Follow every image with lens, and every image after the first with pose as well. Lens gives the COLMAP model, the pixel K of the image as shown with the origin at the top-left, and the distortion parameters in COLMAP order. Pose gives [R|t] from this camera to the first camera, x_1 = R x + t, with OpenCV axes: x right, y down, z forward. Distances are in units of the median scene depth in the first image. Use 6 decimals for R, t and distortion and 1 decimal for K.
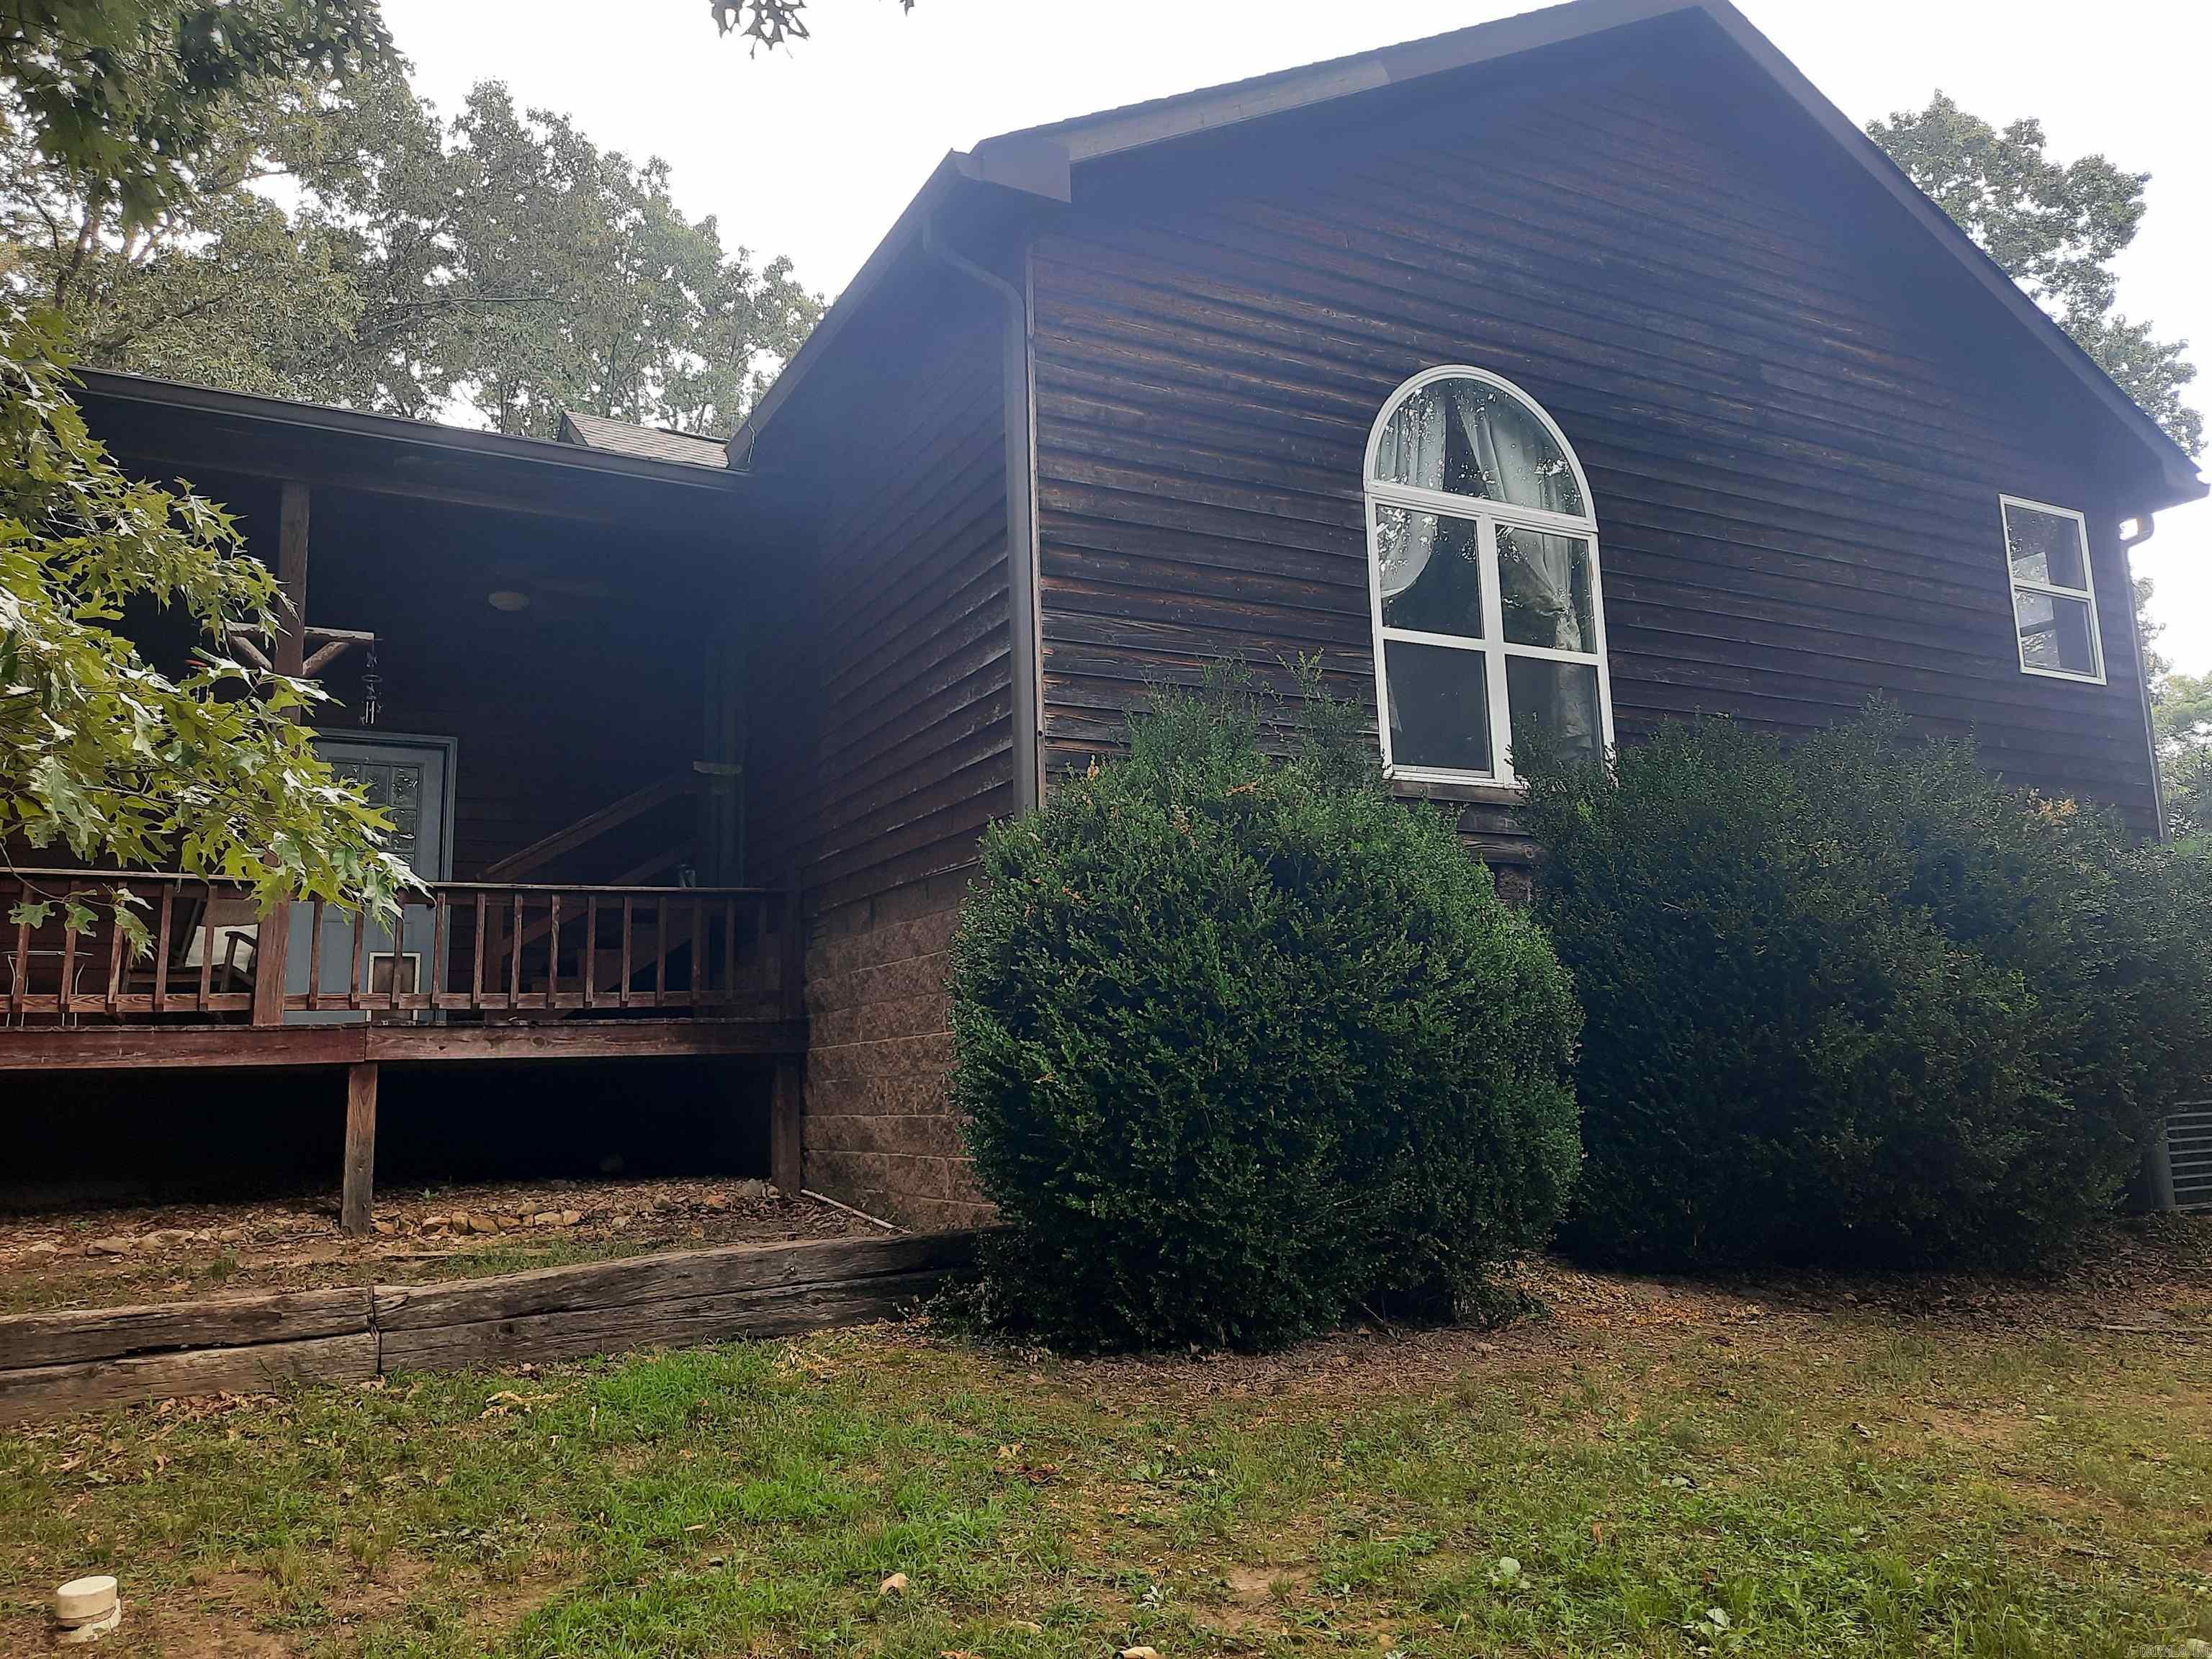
lens RADIAL K [[1578.6, 0, 1105.7], [0, 1578.6, 830.5], [0, 0, 1]] dist [0.056040, -0.015054]
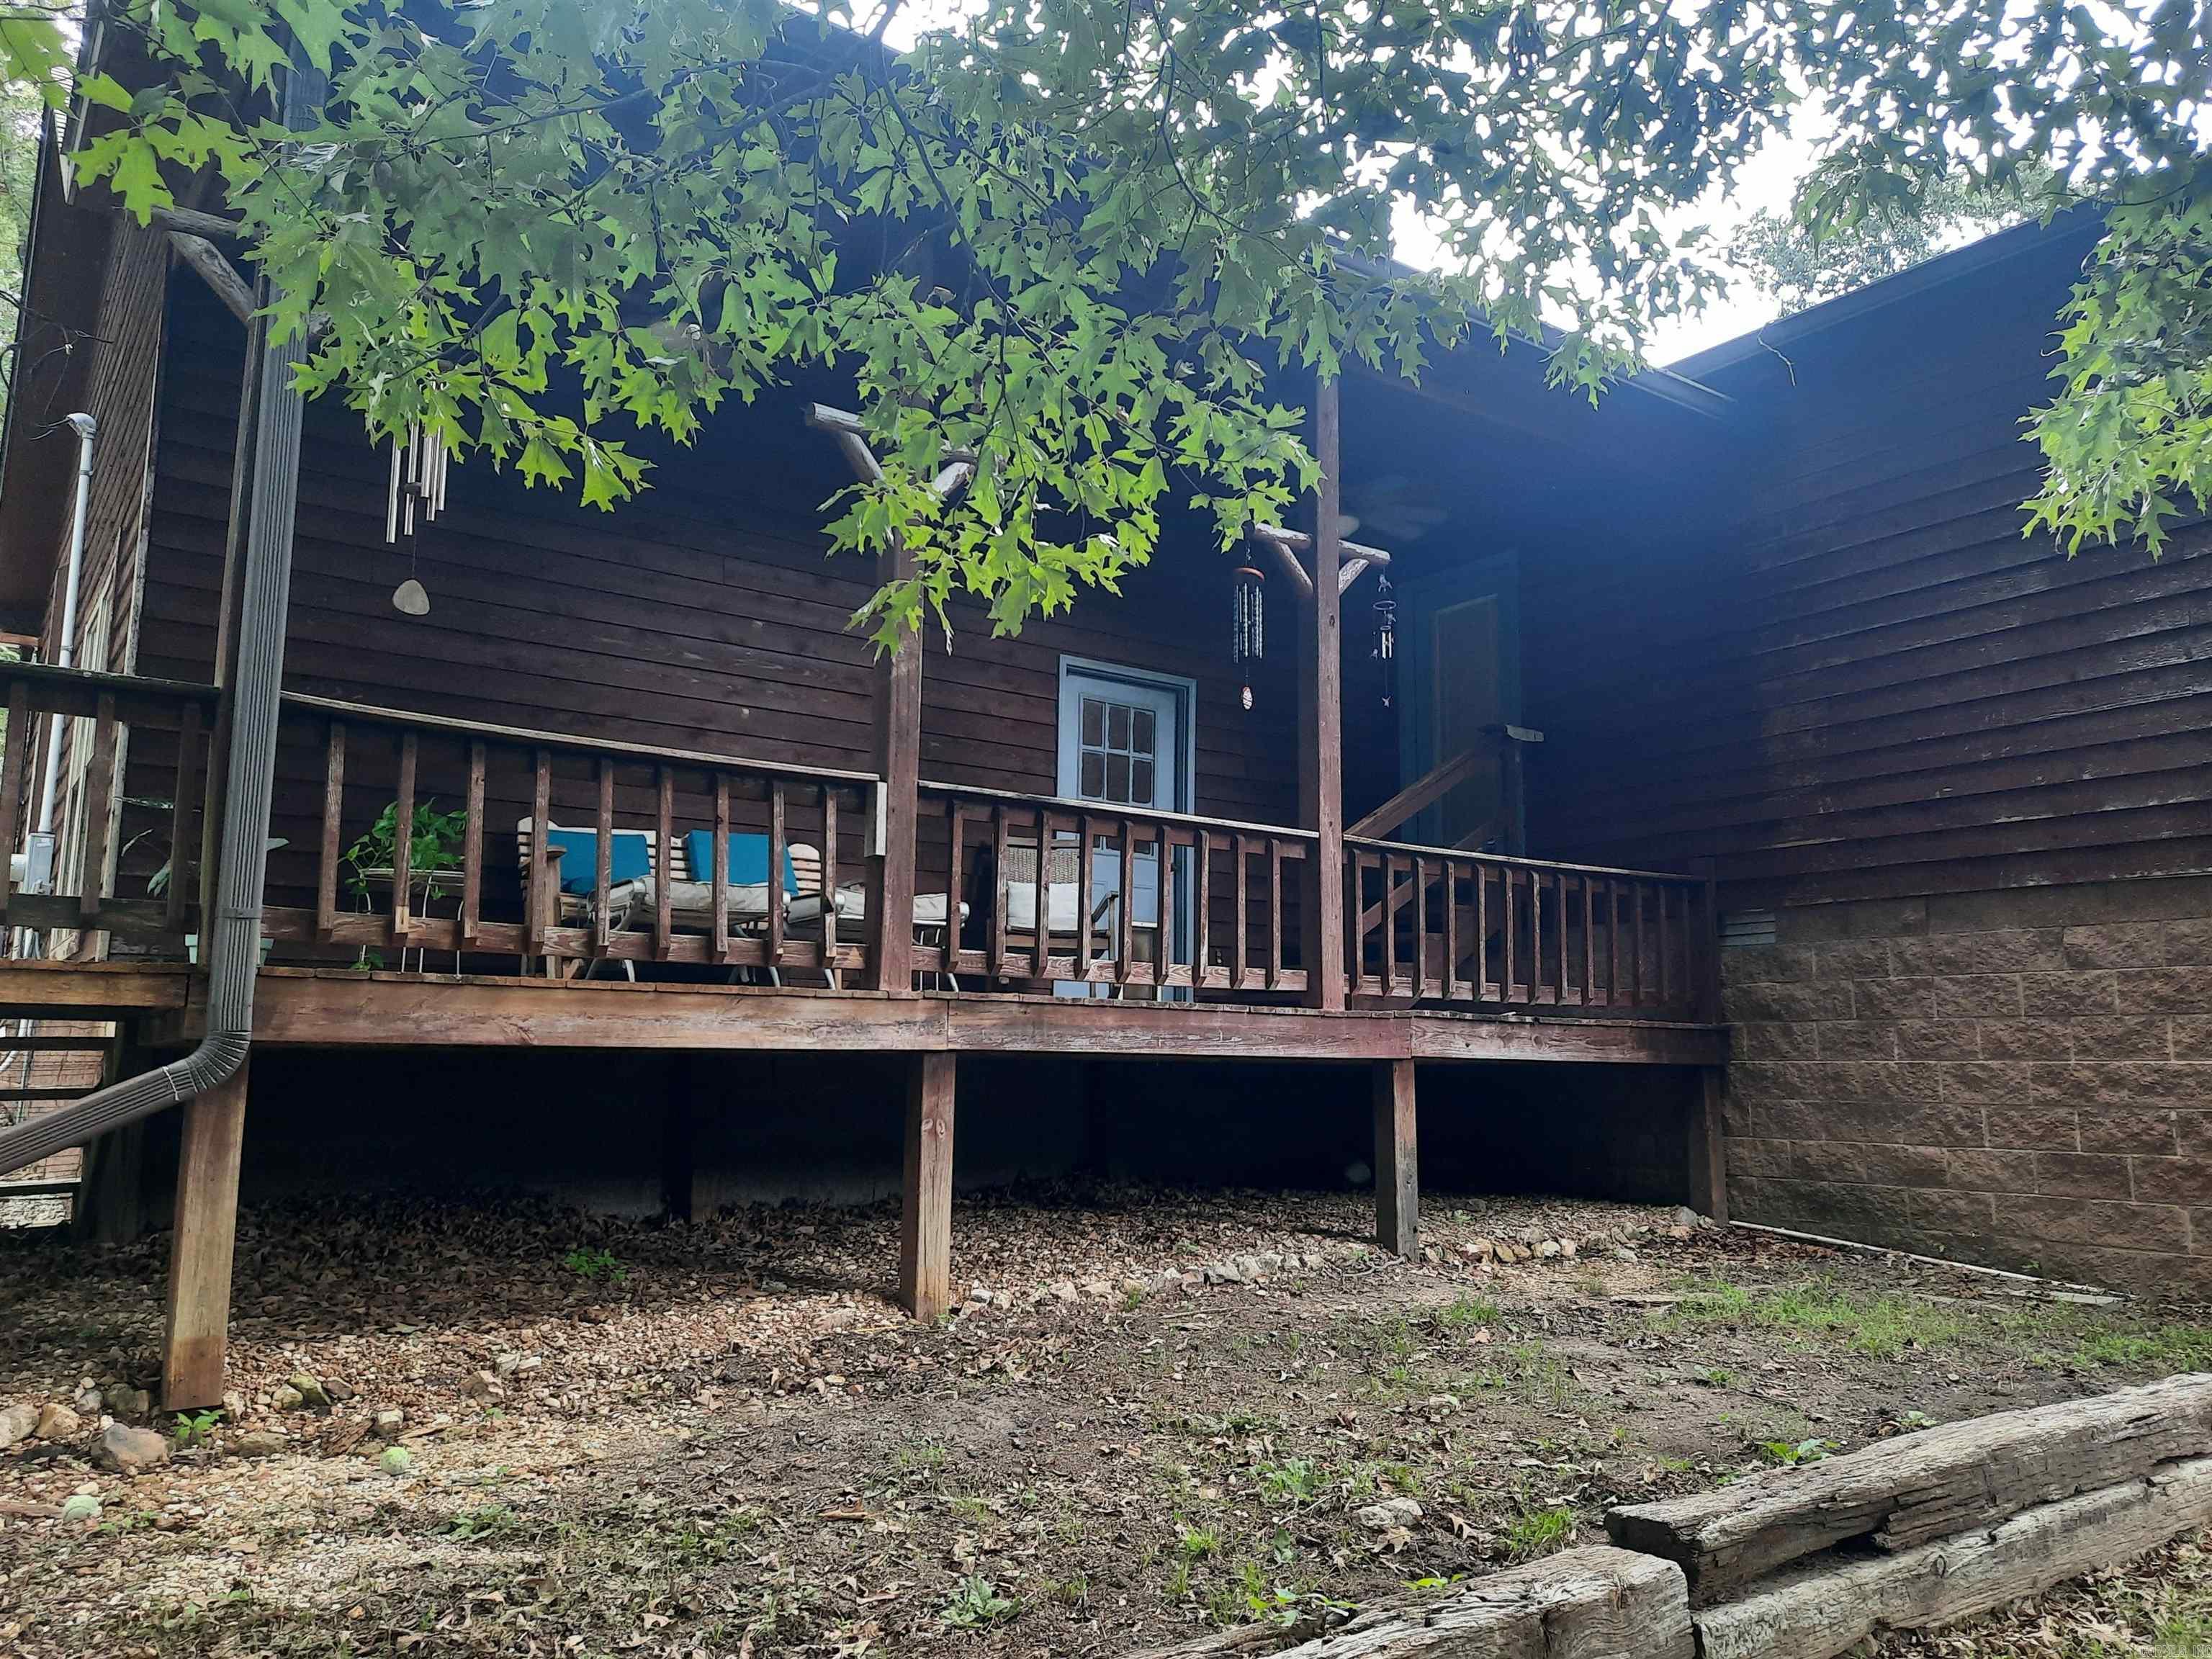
lens RADIAL K [[1578.6, 0, 1107.8], [0, 1578.6, 827.0], [0, 0, 1]] dist [0.056040, -0.015054]
pose [[0.989401, 0.059549, 0.132438, -0.717491], [-0.060849, 0.998130, 0.005783, 0.026641], [-0.131846, -0.013780, 0.991174, 0.185226]]
